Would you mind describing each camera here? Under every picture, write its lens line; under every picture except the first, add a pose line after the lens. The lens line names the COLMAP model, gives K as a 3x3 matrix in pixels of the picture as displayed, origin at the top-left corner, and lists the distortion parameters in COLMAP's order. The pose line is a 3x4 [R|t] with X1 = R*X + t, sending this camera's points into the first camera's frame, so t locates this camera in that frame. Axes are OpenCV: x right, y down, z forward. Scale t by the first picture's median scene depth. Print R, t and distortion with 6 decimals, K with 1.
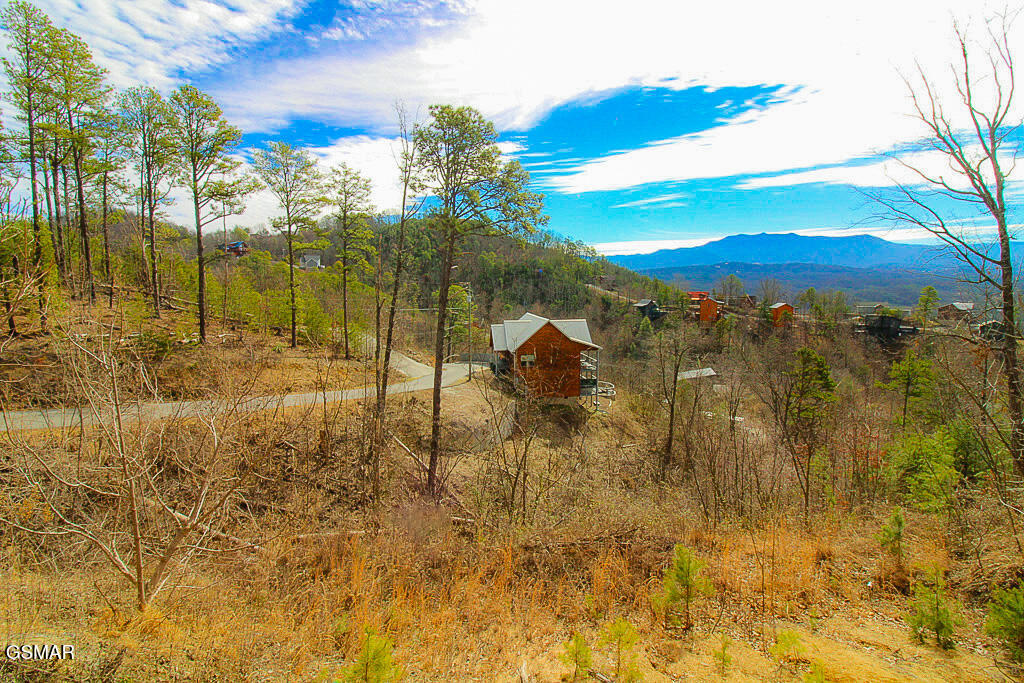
lens RADIAL K [[472.4, 0, 512.8], [0, 472.4, 334.4], [0, 0, 1]] dist [0.001479, -0.013934]
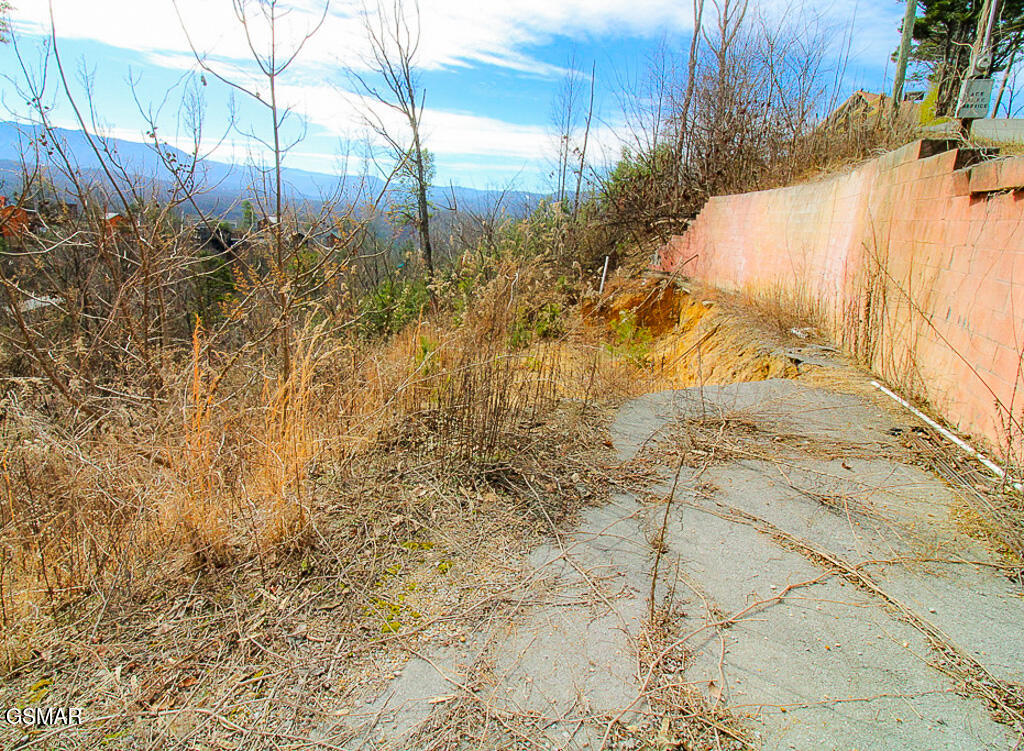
lens RADIAL K [[519.4, 0, 460.2], [0, 519.4, 366.5], [0, 0, 1]] dist [-0.007590, -0.001667]
pose [[0.434177, -0.229746, 0.871038, -0.162766], [0.040850, 0.970958, 0.235739, 0.032477], [-0.899901, -0.066771, 0.430953, 0.046113]]
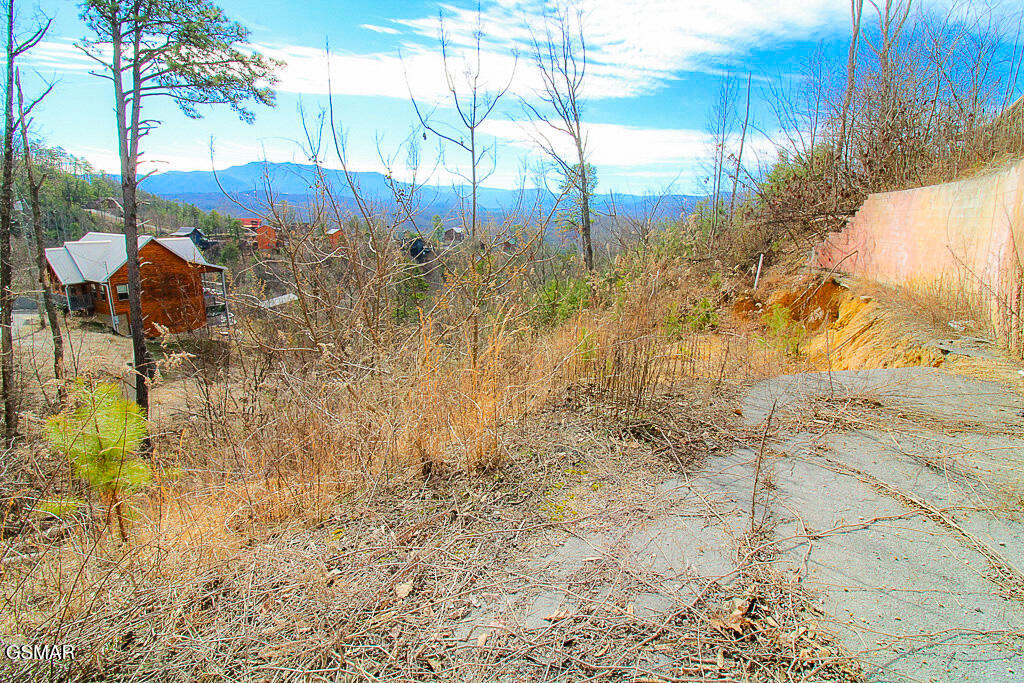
lens RADIAL K [[470.9, 0, 512.2], [0, 470.9, 332.7], [0, 0, 1]] dist [0.002671, -0.014025]
pose [[0.620179, -0.177631, 0.764085, -0.172578], [0.068649, 0.982578, 0.172705, 0.031795], [-0.781451, -0.054654, 0.621569, 0.040311]]
